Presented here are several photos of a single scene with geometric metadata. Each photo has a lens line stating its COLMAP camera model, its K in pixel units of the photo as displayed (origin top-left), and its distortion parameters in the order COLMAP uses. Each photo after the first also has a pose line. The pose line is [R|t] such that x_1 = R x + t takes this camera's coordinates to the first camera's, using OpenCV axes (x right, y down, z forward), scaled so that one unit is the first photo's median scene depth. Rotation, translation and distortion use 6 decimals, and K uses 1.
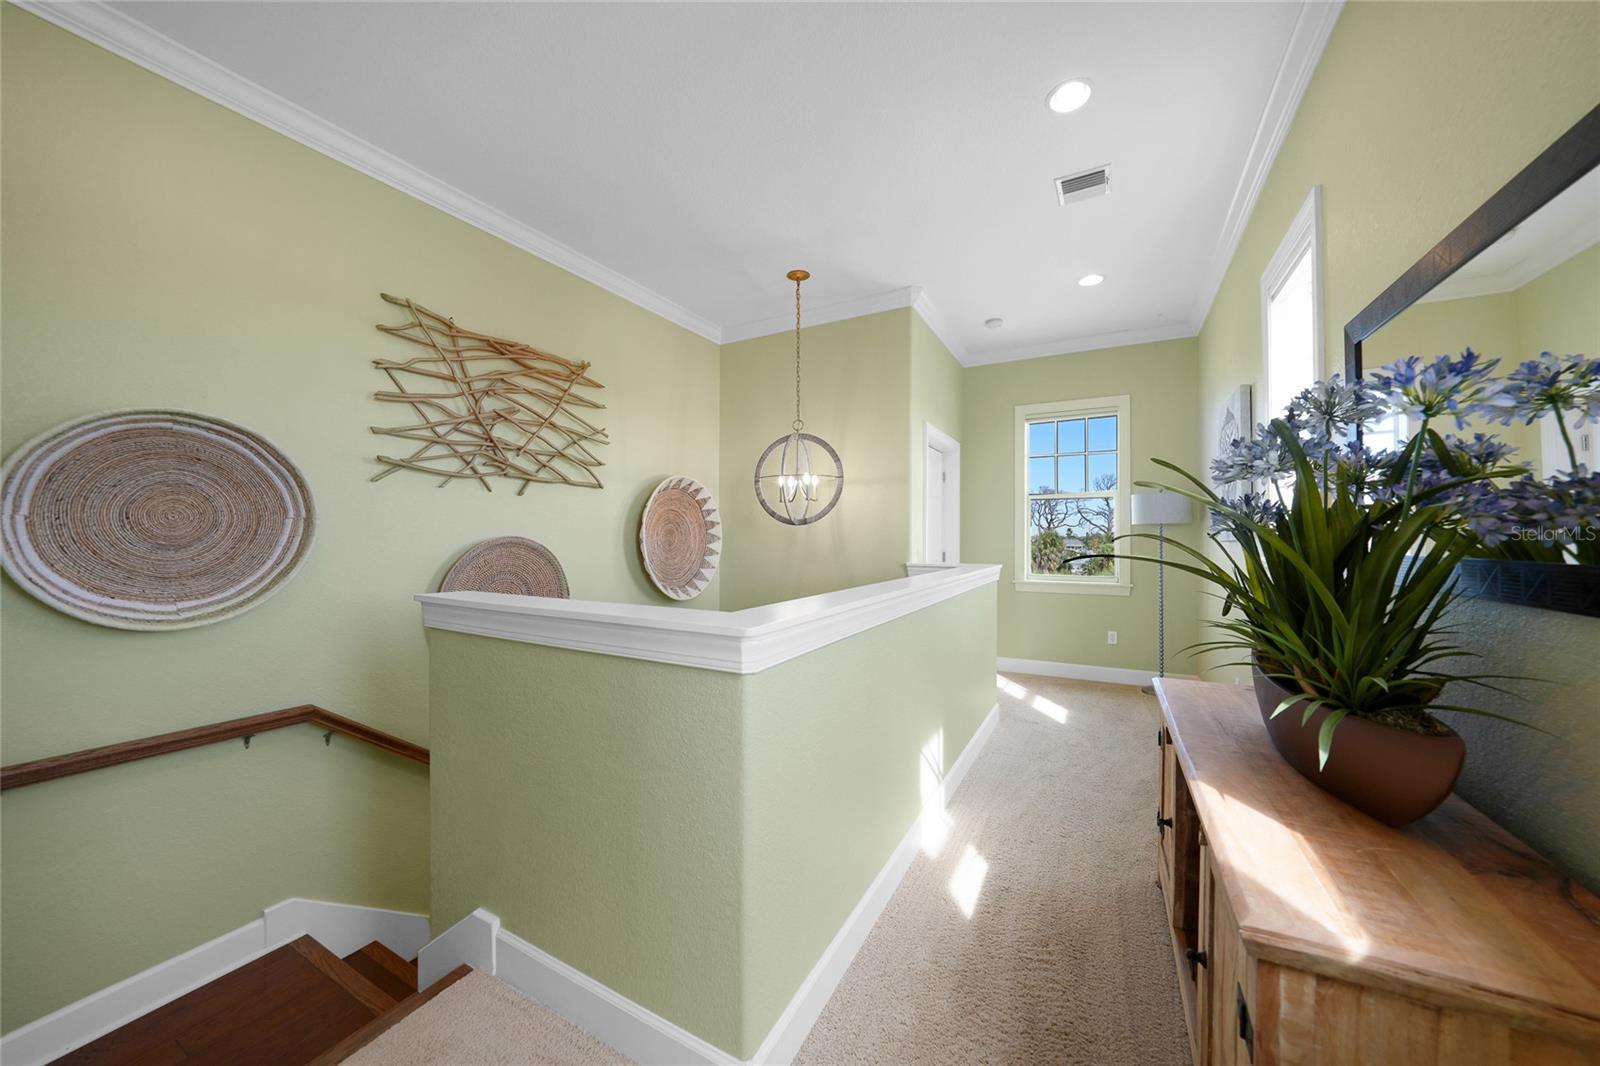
lens RADIAL K [[565.5, 0, 800.0], [0, 565.5, 533.0], [0, 0, 1]] dist [-0.025621, 0.006121]
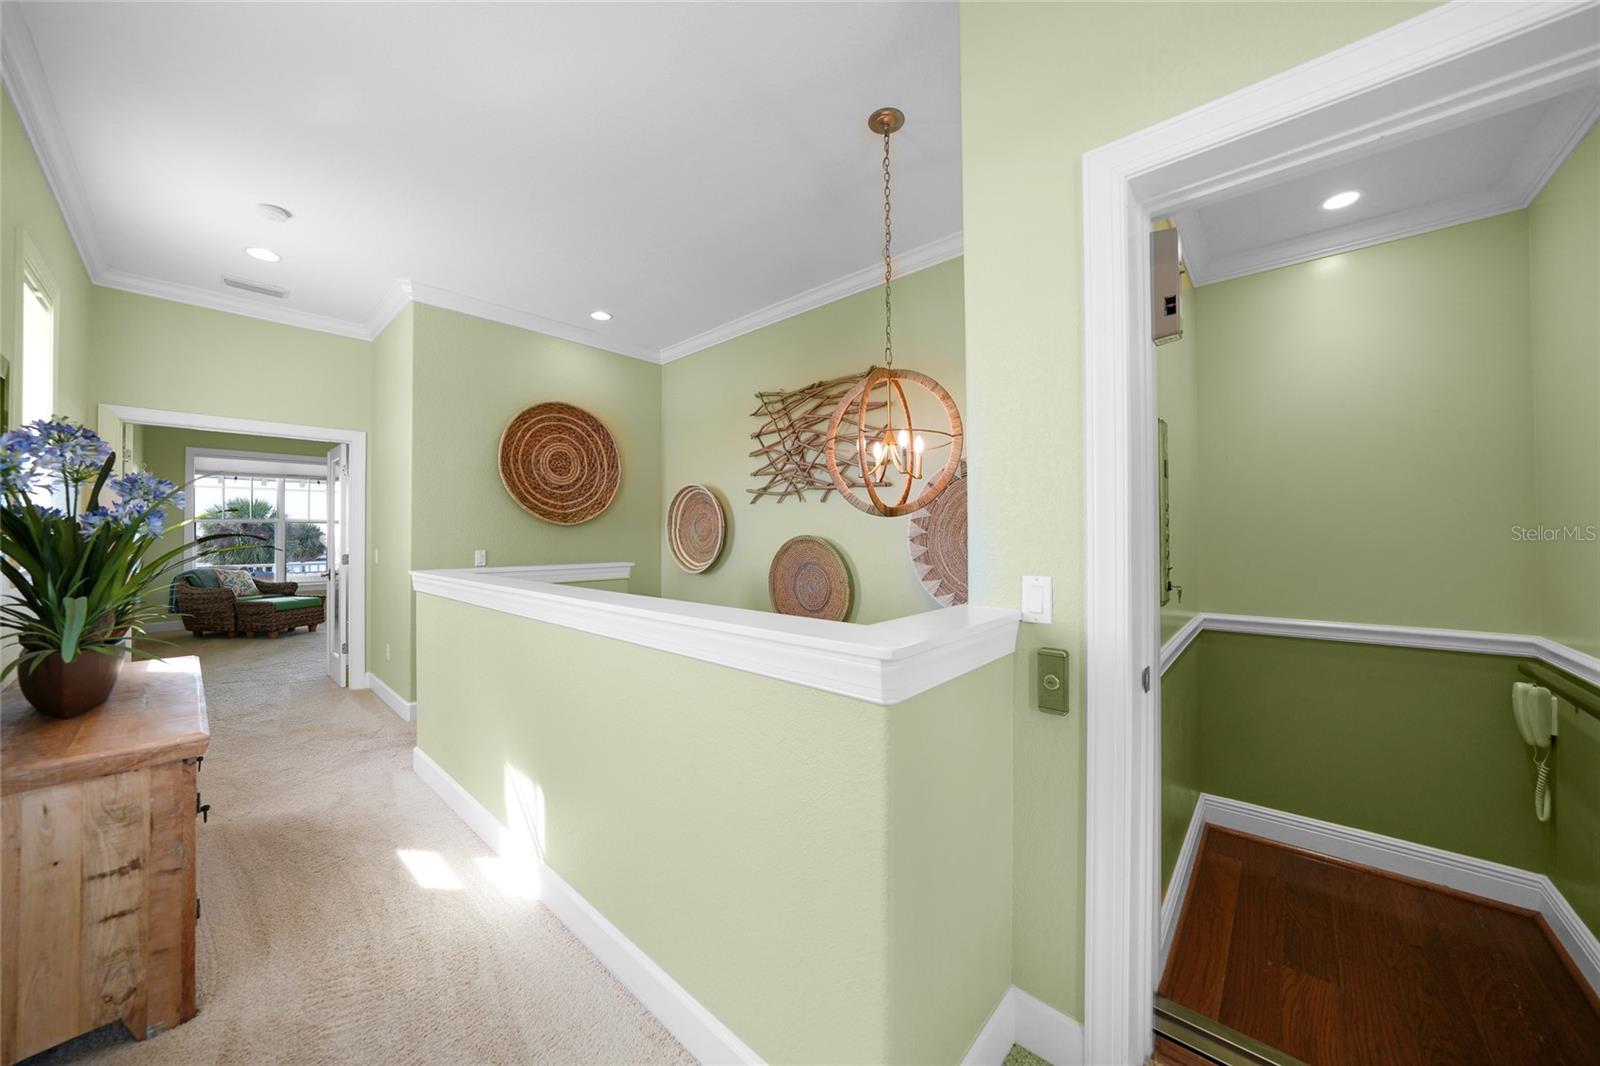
lens RADIAL K [[565.5, 0, 800.0], [0, 565.5, 533.0], [0, 0, 1]] dist [-0.025621, 0.006121]
pose [[-0.236033, 0.000162, -0.971745, 0.841527], [0.007591, 0.999970, -0.001678, 0.004007], [0.971715, -0.007772, -0.236027, 1.418684]]
